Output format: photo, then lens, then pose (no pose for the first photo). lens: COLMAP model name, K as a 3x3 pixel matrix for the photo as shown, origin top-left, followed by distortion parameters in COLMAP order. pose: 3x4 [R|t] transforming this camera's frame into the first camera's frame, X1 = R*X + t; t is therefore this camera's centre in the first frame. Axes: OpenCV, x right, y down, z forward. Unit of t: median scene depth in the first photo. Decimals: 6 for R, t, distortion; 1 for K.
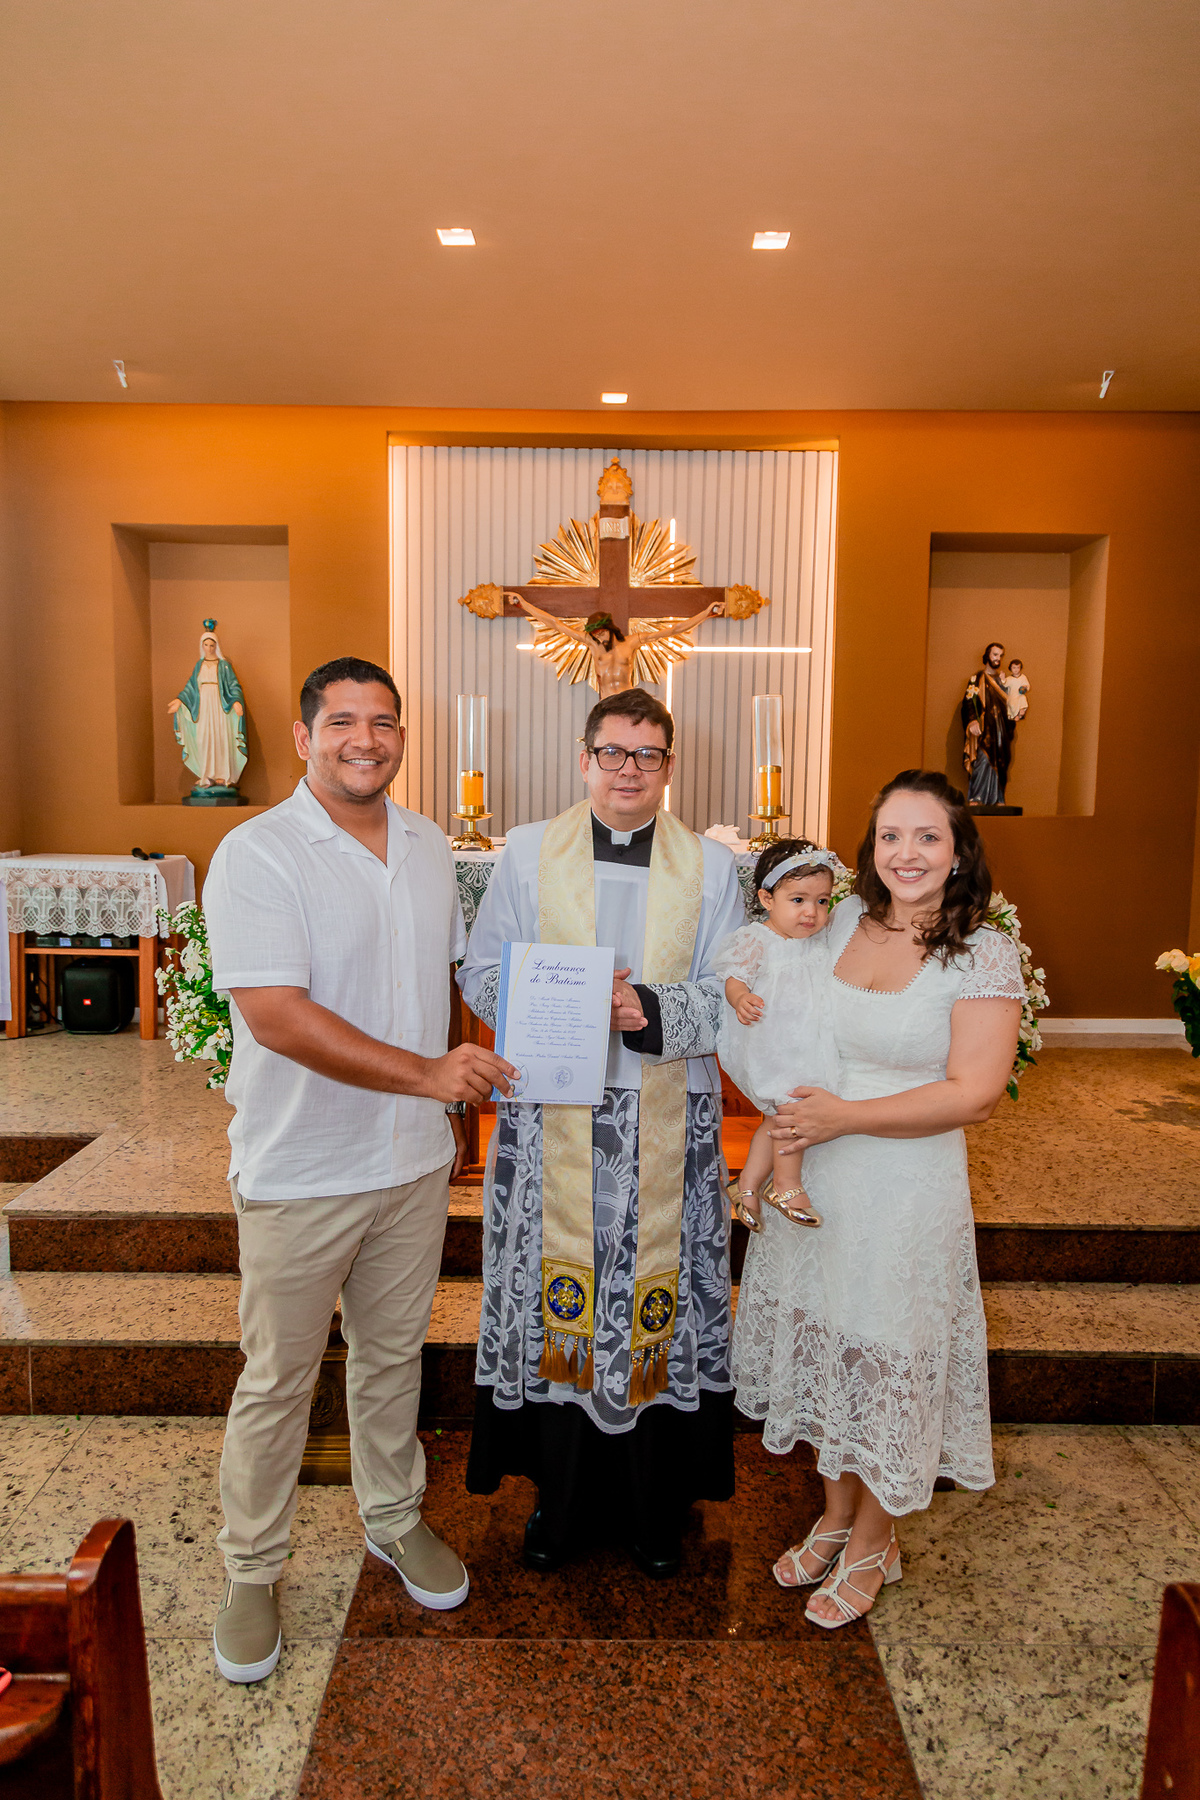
lens RADIAL K [[1170.0, 0, 593.9], [0, 1170.0, 896.1], [0, 0, 1]] dist [0.013674, -0.003263]
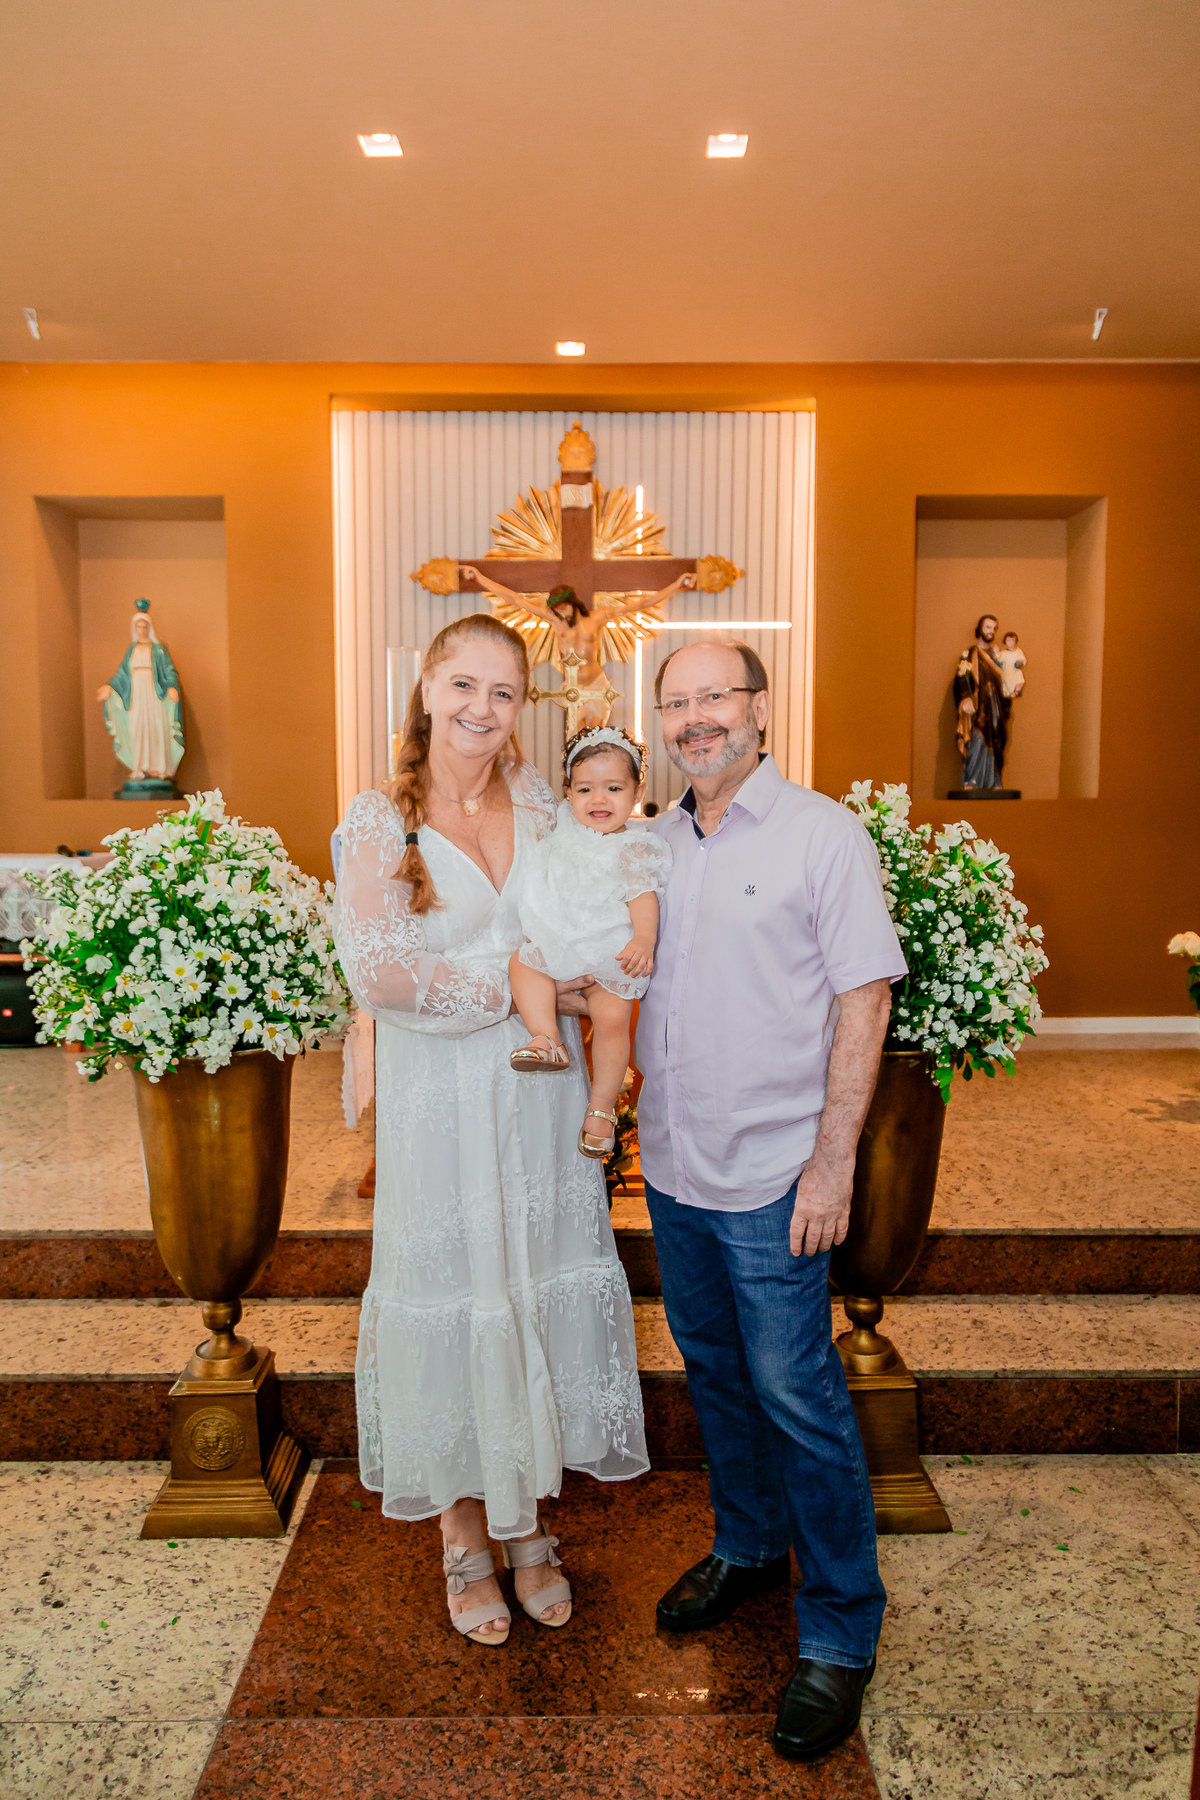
lens RADIAL K [[1211.7, 0, 591.4], [0, 1211.7, 895.6], [0, 0, 1]] dist [0.005665, -0.001250]
pose [[0.999903, -0.012960, 0.005198, 0.034418], [0.013075, 0.999656, -0.022751, 0.042862], [-0.004901, 0.022816, 0.999728, 0.076917]]
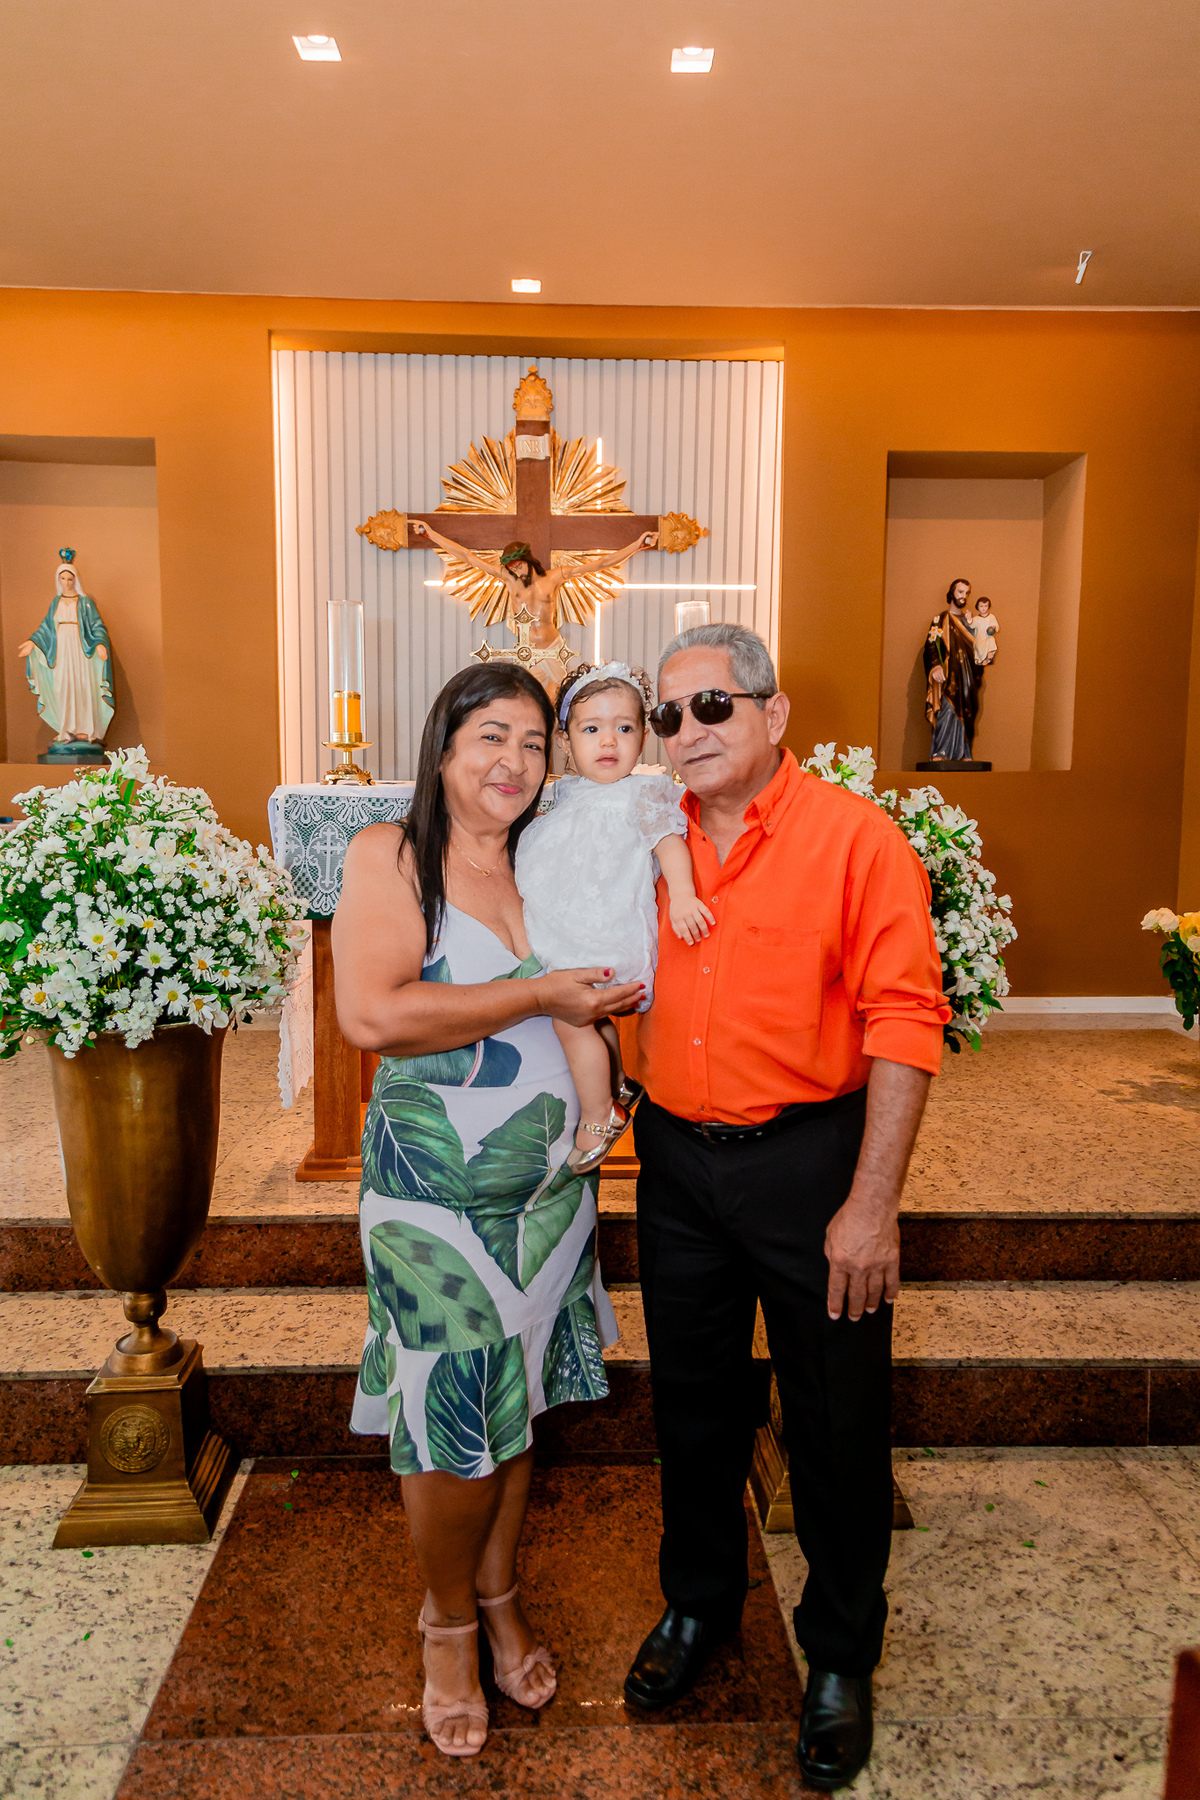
lens RADIAL K [[1250.3, 0, 592.1], [0, 1250.3, 896.6], [0, 0, 1]] dist [0.053426, -0.018616]
pose [[0.999247, -0.008049, 0.037955, 0.040068], [0.008204, 0.999959, -0.003934, 0.049103], [-0.037922, 0.004243, 0.999272, 0.089259]]
